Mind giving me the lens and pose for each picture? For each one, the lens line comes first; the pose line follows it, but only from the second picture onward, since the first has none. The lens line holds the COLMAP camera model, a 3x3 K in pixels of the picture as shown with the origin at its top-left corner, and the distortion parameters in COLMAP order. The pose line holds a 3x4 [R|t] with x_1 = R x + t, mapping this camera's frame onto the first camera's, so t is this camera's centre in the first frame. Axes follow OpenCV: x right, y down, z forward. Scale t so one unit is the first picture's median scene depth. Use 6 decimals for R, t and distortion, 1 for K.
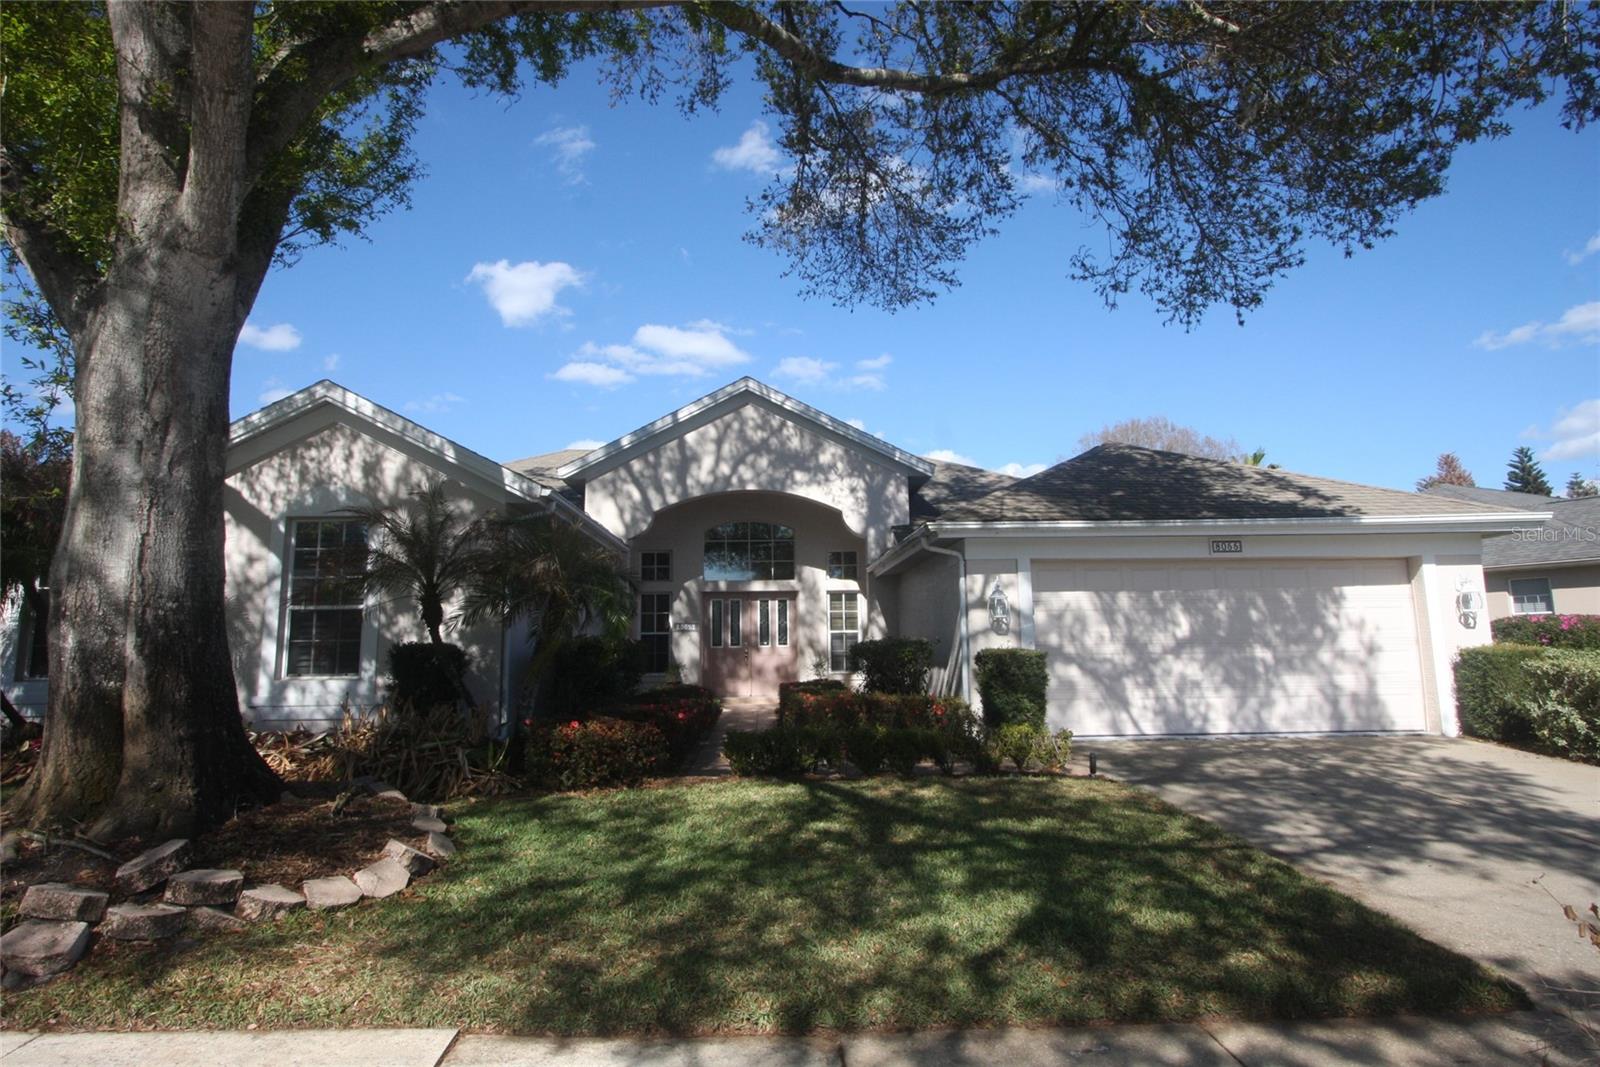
lens RADIAL K [[872.8, 0, 797.5], [0, 872.8, 533.0], [0, 0, 1]] dist [0.001394, -0.000640]
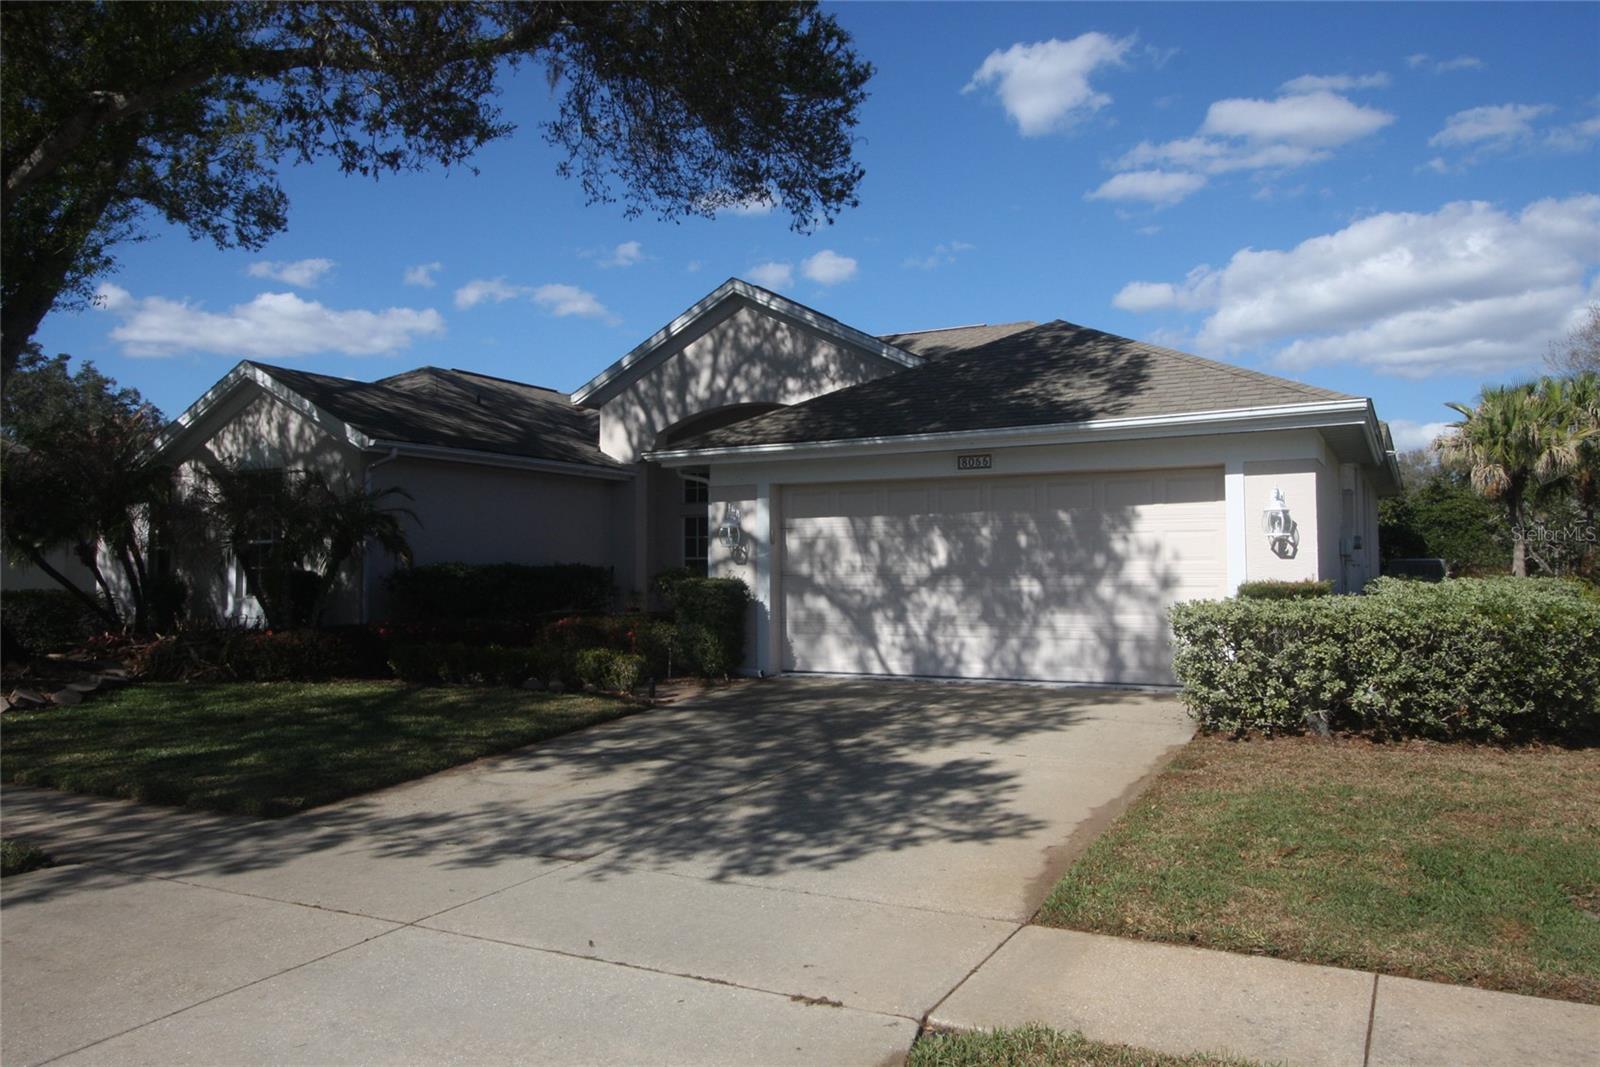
lens RADIAL K [[1183.4, 0, 800.2], [0, 1183.4, 536.1], [0, 0, 1]] dist [0.004538, 0.005170]
pose [[0.869177, -0.010639, -0.494387, 0.905653], [0.061791, 0.994269, 0.087237, -0.022981], [0.490625, -0.106373, 0.864853, -0.088864]]
